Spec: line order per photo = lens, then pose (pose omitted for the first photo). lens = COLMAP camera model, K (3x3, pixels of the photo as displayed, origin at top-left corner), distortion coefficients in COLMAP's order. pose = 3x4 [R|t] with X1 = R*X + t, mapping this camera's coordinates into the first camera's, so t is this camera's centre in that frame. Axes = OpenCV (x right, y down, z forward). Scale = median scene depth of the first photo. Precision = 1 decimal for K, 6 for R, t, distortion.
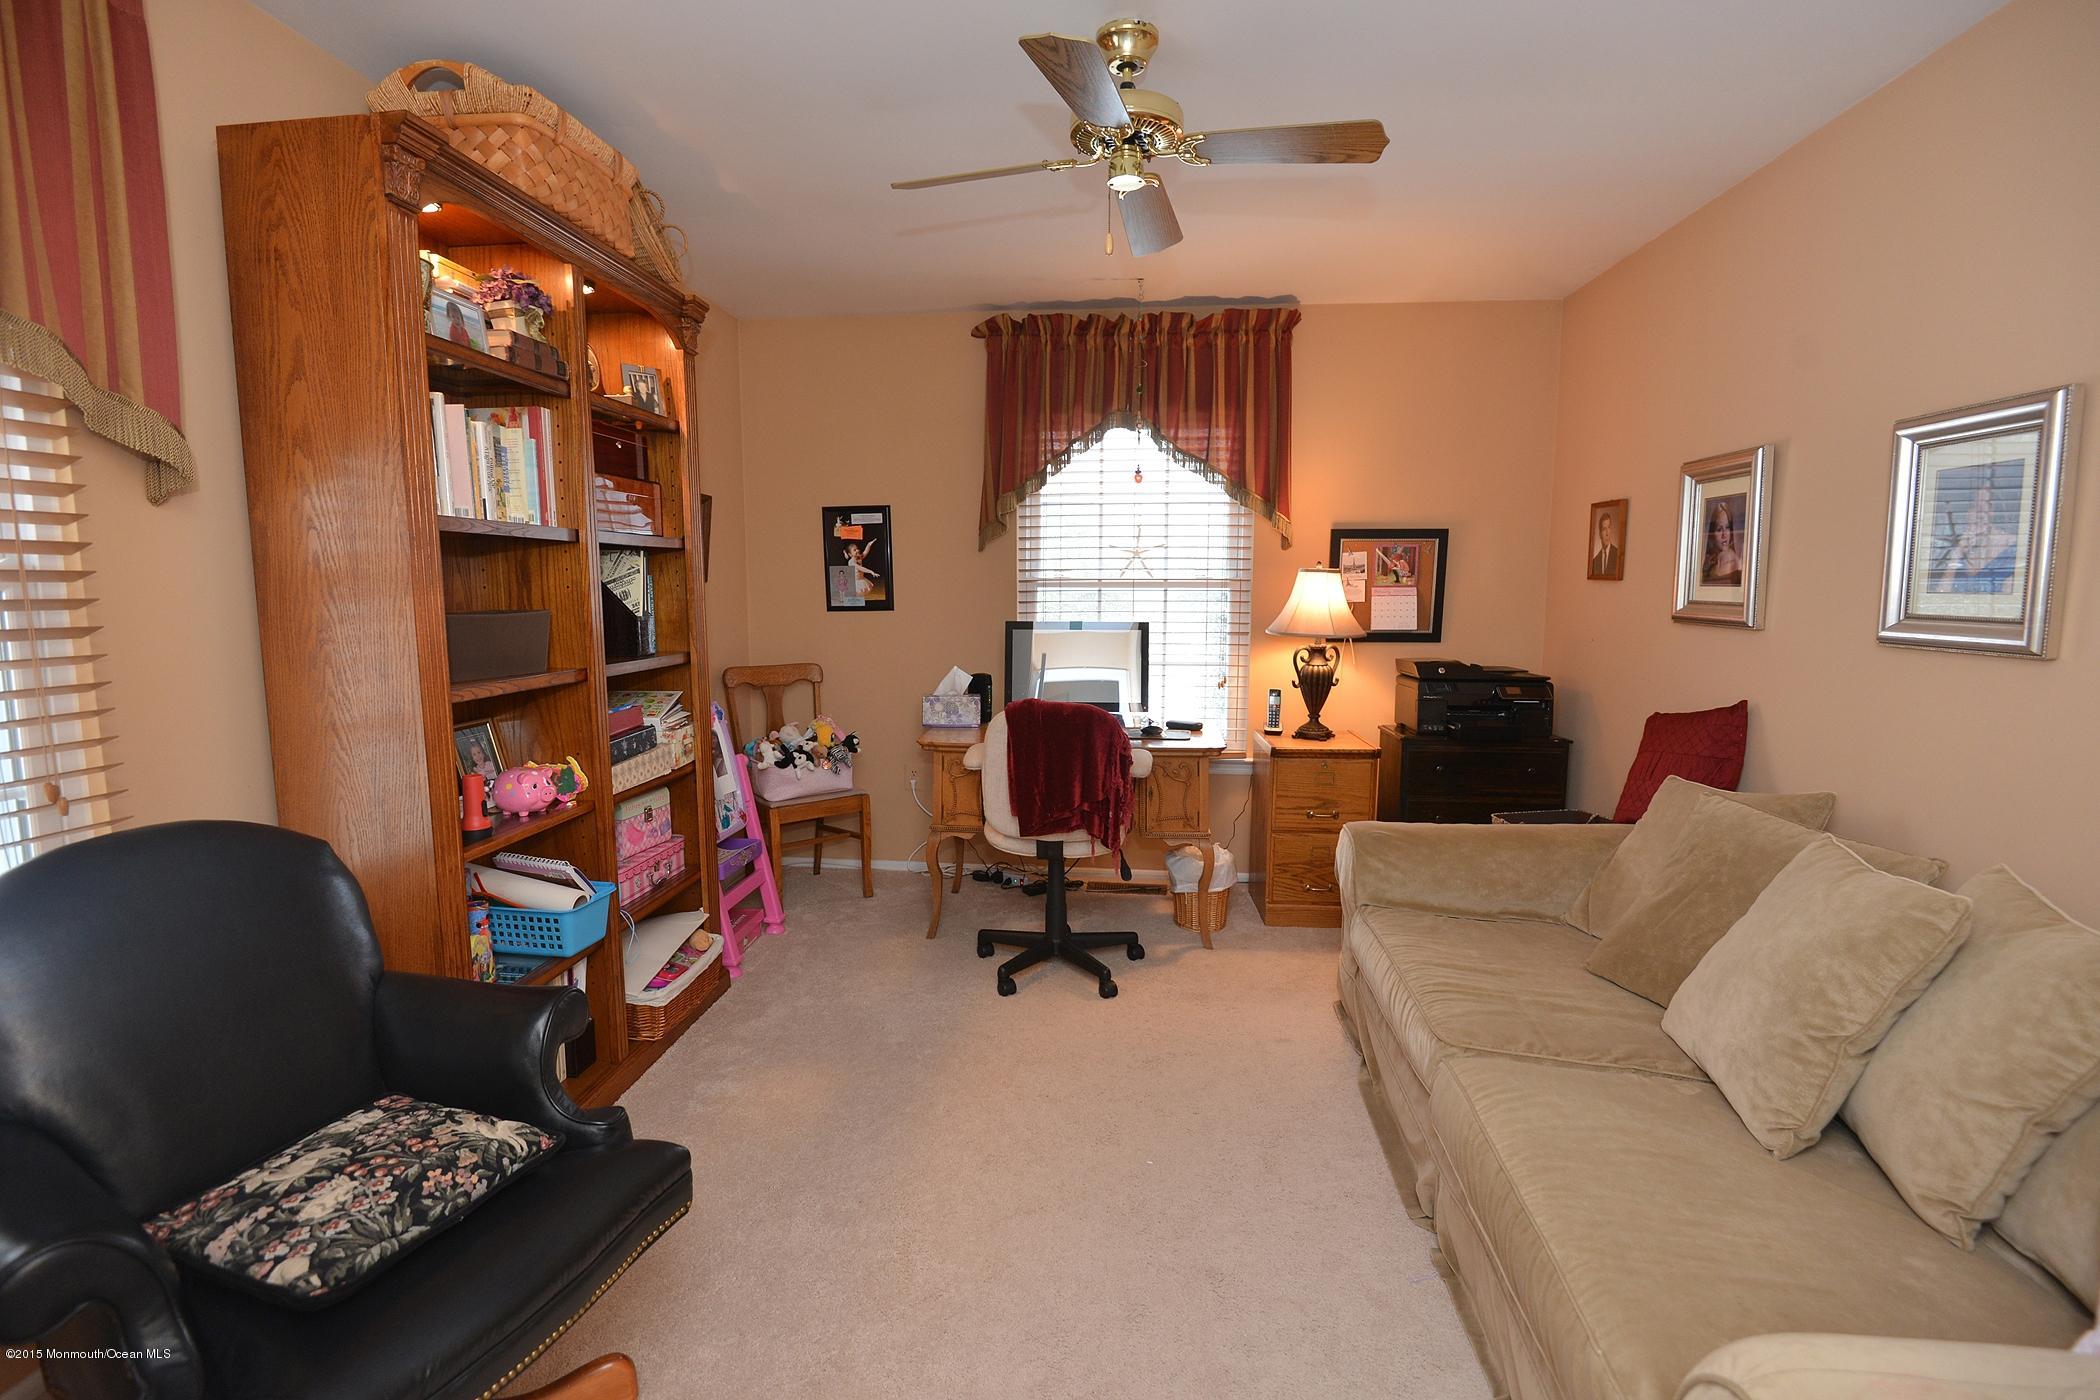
lens RADIAL K [[972.2, 0, 1010.2], [0, 972.2, 656.6], [0, 0, 1]] dist [-0.002714, -0.010024]
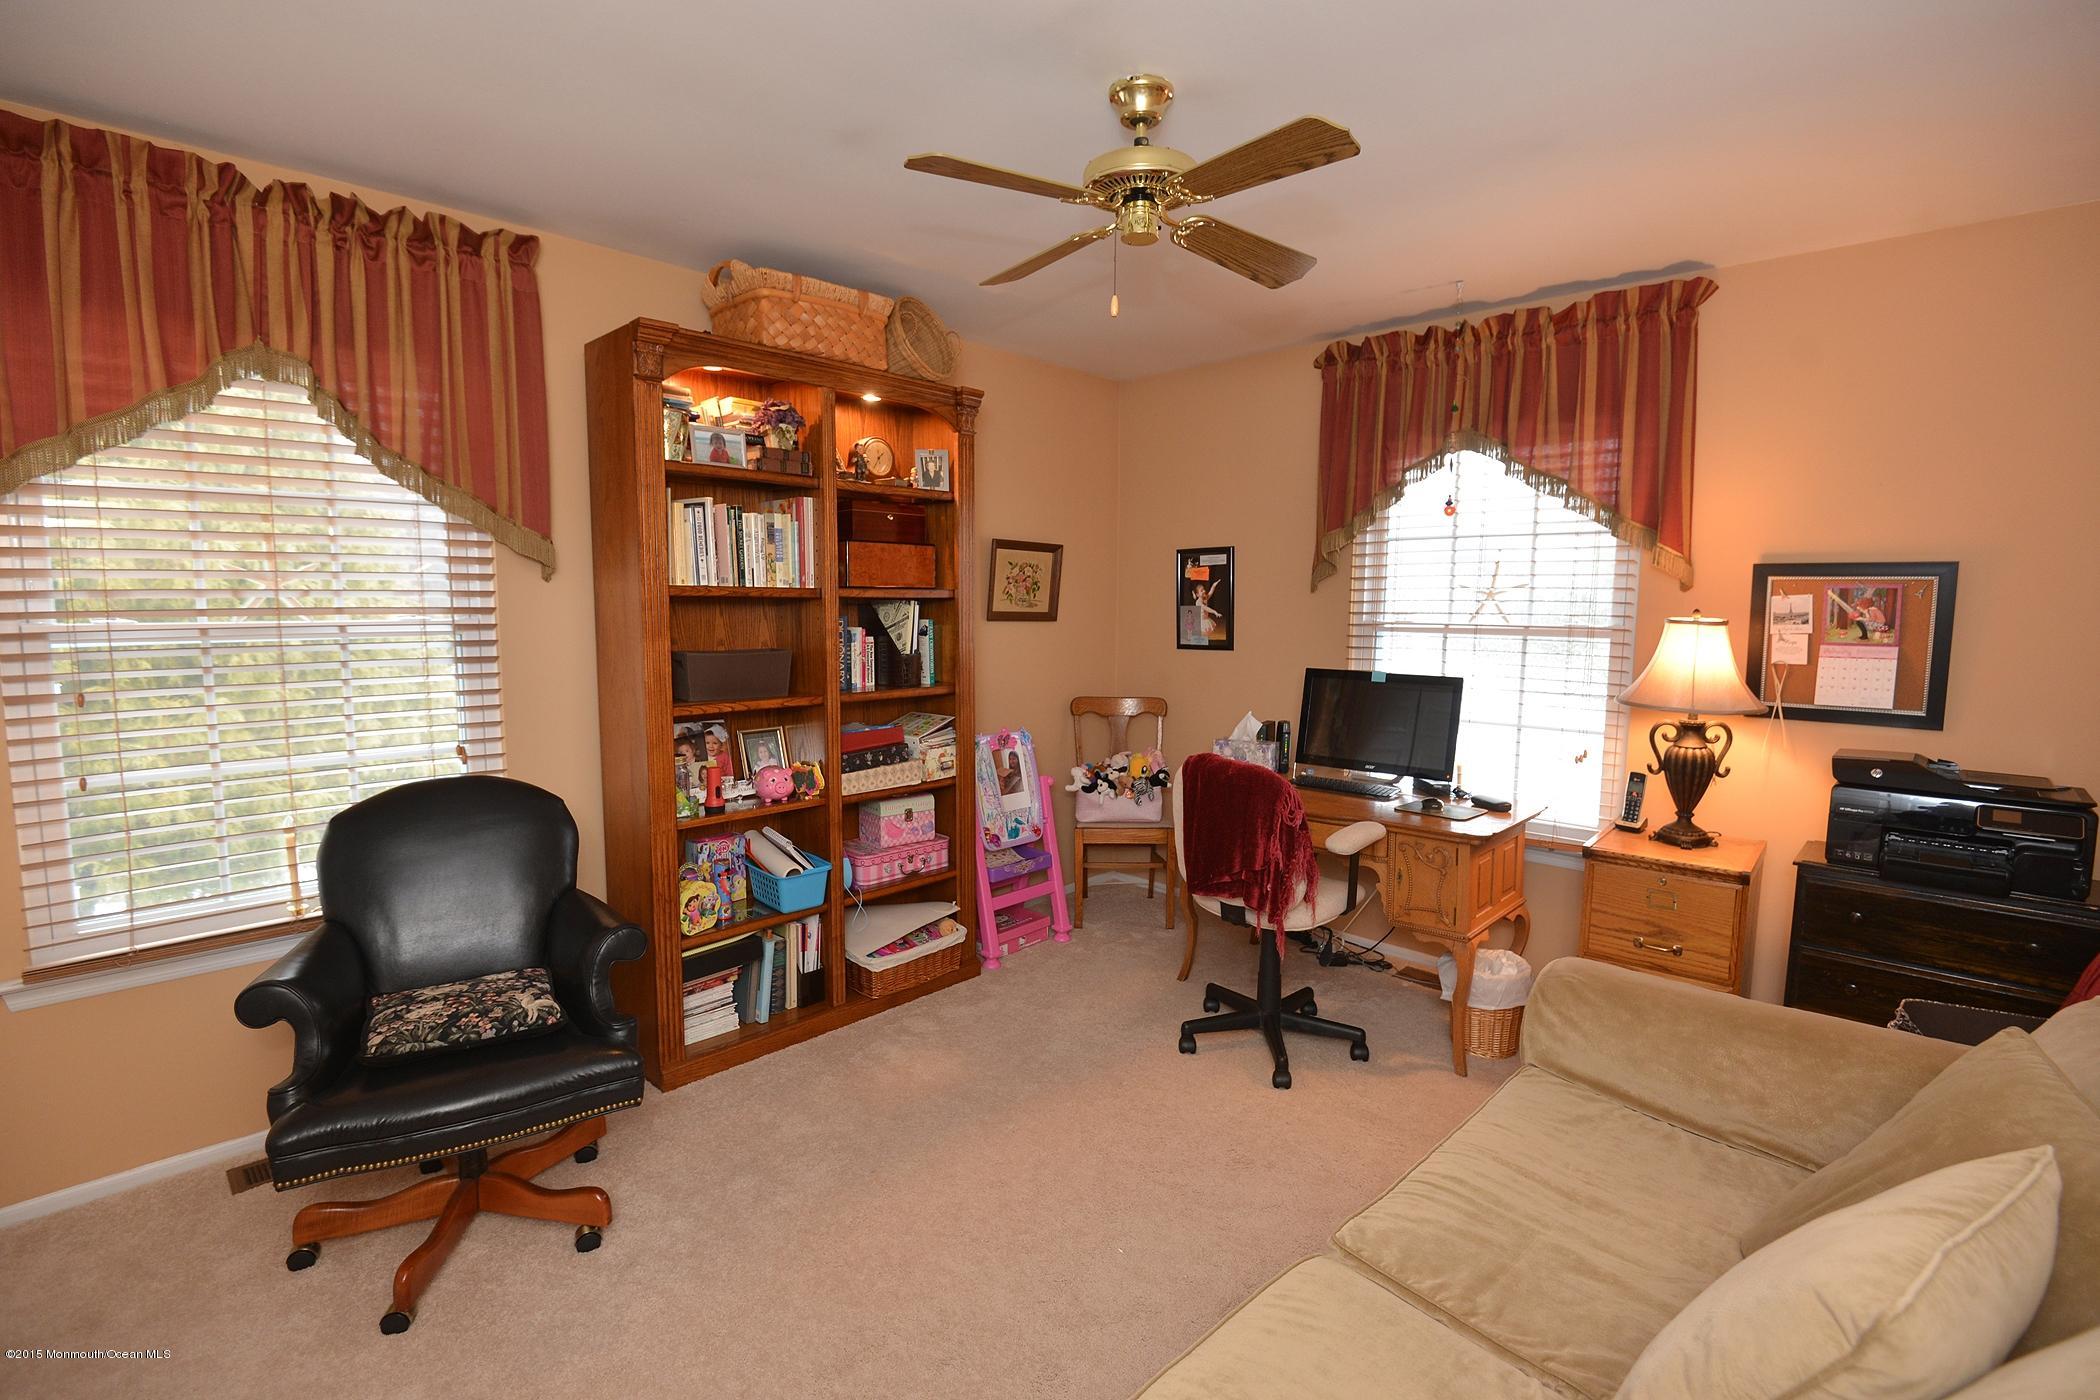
lens RADIAL K [[944.8, 0, 1004.7], [0, 944.8, 654.1], [0, 0, 1]] dist [0.000564, -0.010472]
pose [[0.787227, 0.039101, -0.615422, 0.335921], [-0.052155, 0.998634, -0.003267, -0.032212], [0.614454, 0.034670, 0.788191, 0.096996]]
